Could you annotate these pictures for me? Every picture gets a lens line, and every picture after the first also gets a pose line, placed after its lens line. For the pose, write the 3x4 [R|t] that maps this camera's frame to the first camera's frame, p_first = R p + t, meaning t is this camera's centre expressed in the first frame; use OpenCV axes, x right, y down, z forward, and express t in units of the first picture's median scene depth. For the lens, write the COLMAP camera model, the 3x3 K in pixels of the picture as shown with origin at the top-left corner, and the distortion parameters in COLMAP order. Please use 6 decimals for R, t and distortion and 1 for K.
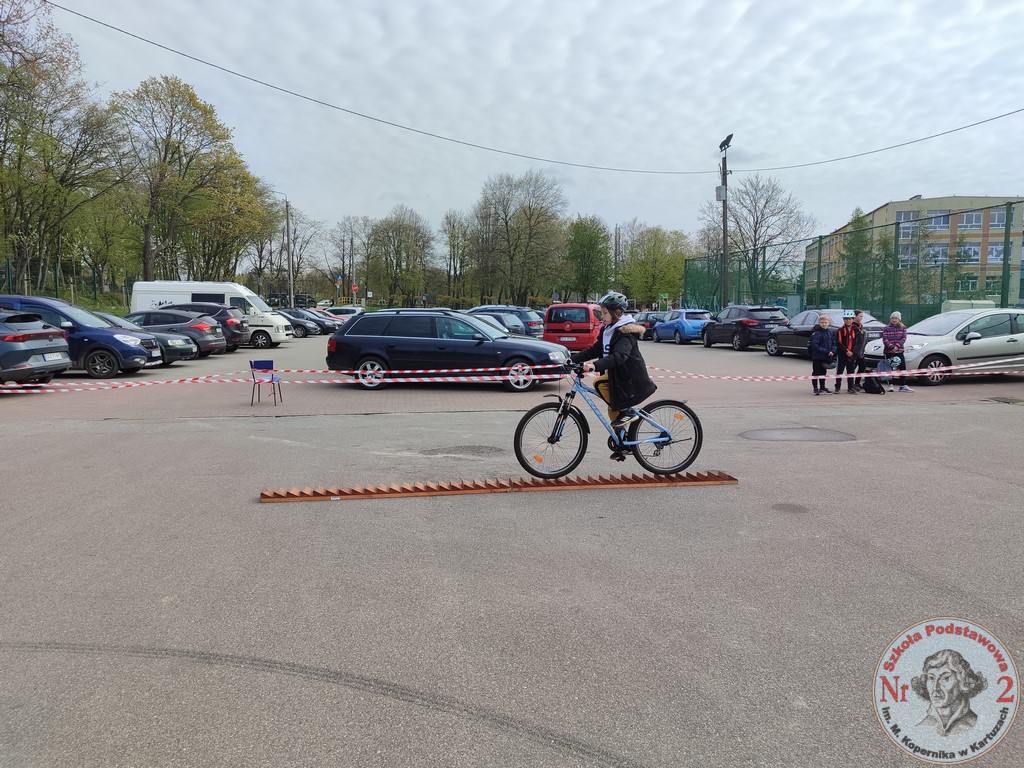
lens RADIAL K [[741.1, 0, 512.0], [0, 741.1, 384.0], [0, 0, 1]] dist [0.021433, -0.006633]
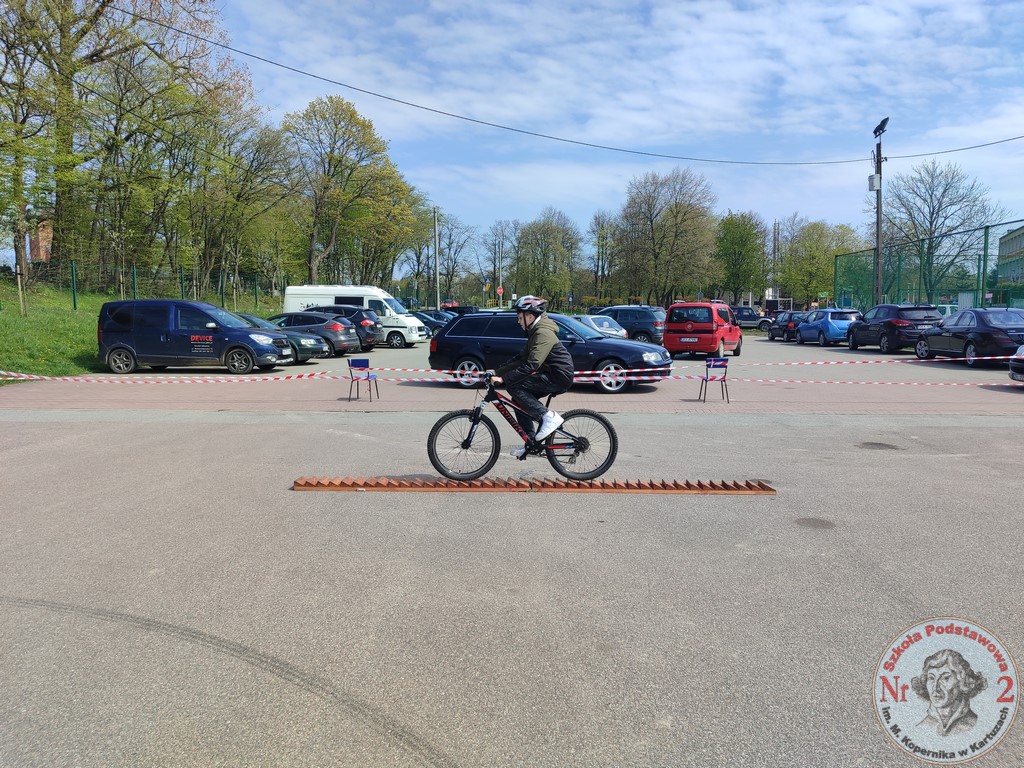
lens RADIAL K [[741.1, 0, 512.0], [0, 741.1, 384.0], [0, 0, 1]] dist [0.021433, -0.006633]
pose [[0.977616, 0.016564, -0.209742, 0.050563], [-0.016871, 0.999858, 0.000324, 0.000050], [0.209718, 0.003221, 0.977757, 0.004129]]
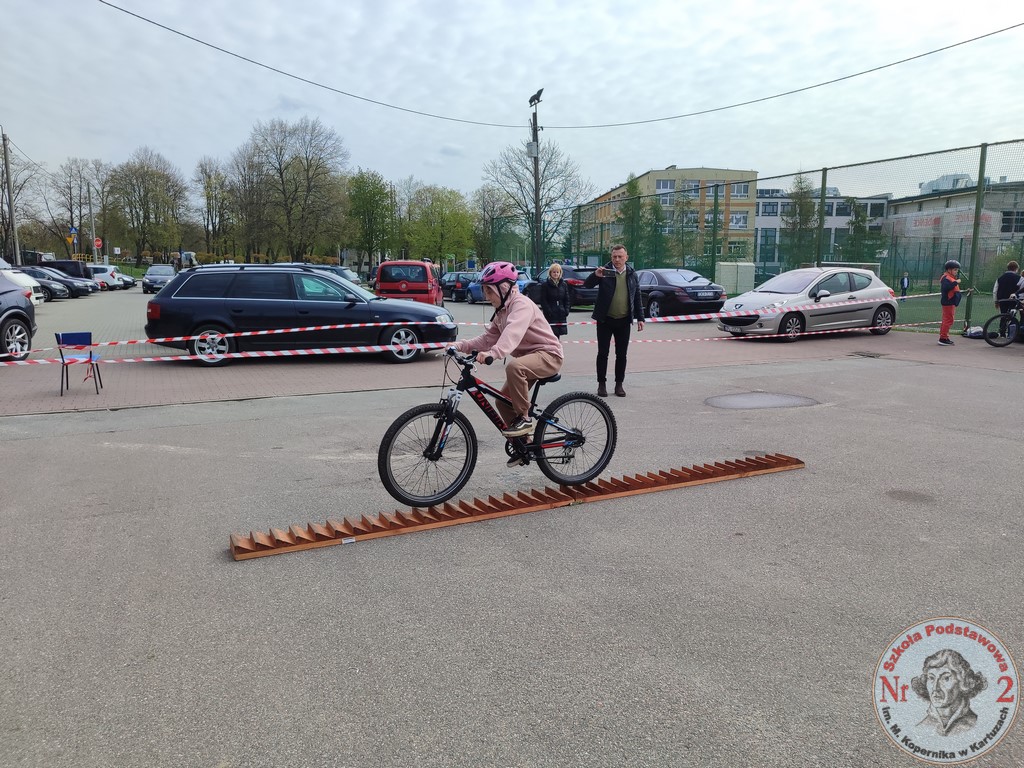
lens RADIAL K [[741.9, 0, 506.7], [0, 741.9, 381.0], [0, 0, 1]] dist [0.020700, -0.002210]
pose [[0.950938, -0.042594, 0.306436, -0.080504], [0.028283, 0.998298, 0.050992, -0.005056], [-0.308087, -0.039823, 0.950524, 0.087708]]
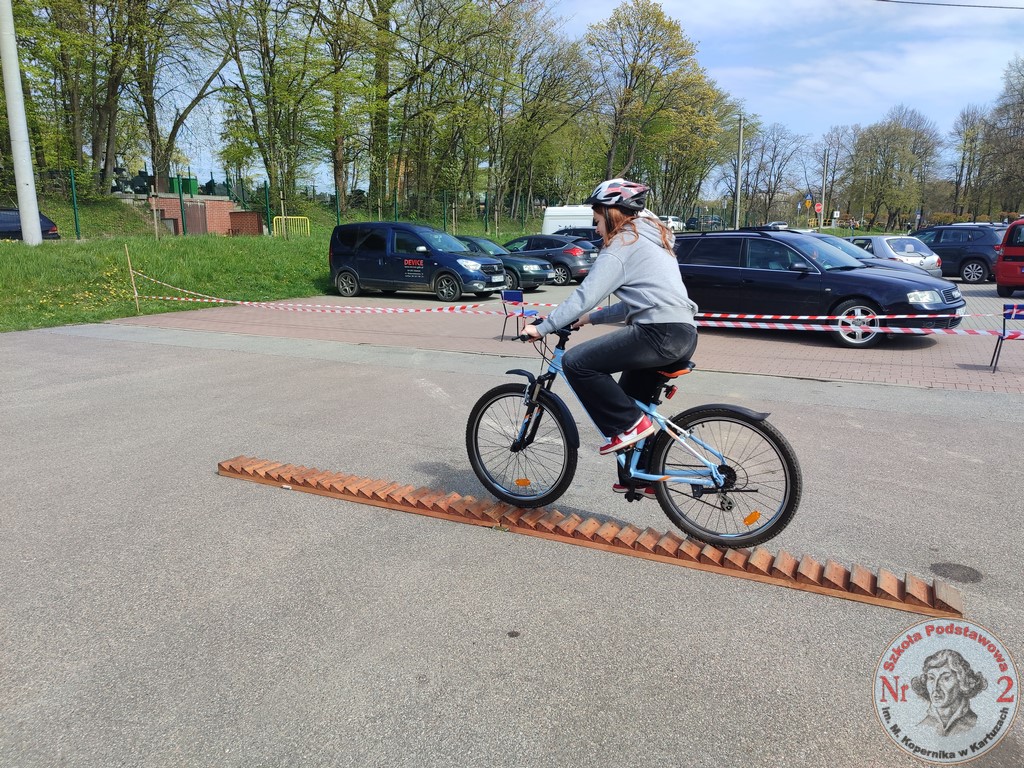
lens RADIAL K [[736.1, 0, 512.0], [0, 736.1, 384.0], [0, 0, 1]] dist [0.006123, -0.004117]
pose [[0.796914, 0.110210, -0.593954, 0.097707], [-0.049660, 0.991841, 0.117410, -0.012195], [0.602048, -0.064070, 0.795885, 0.147138]]
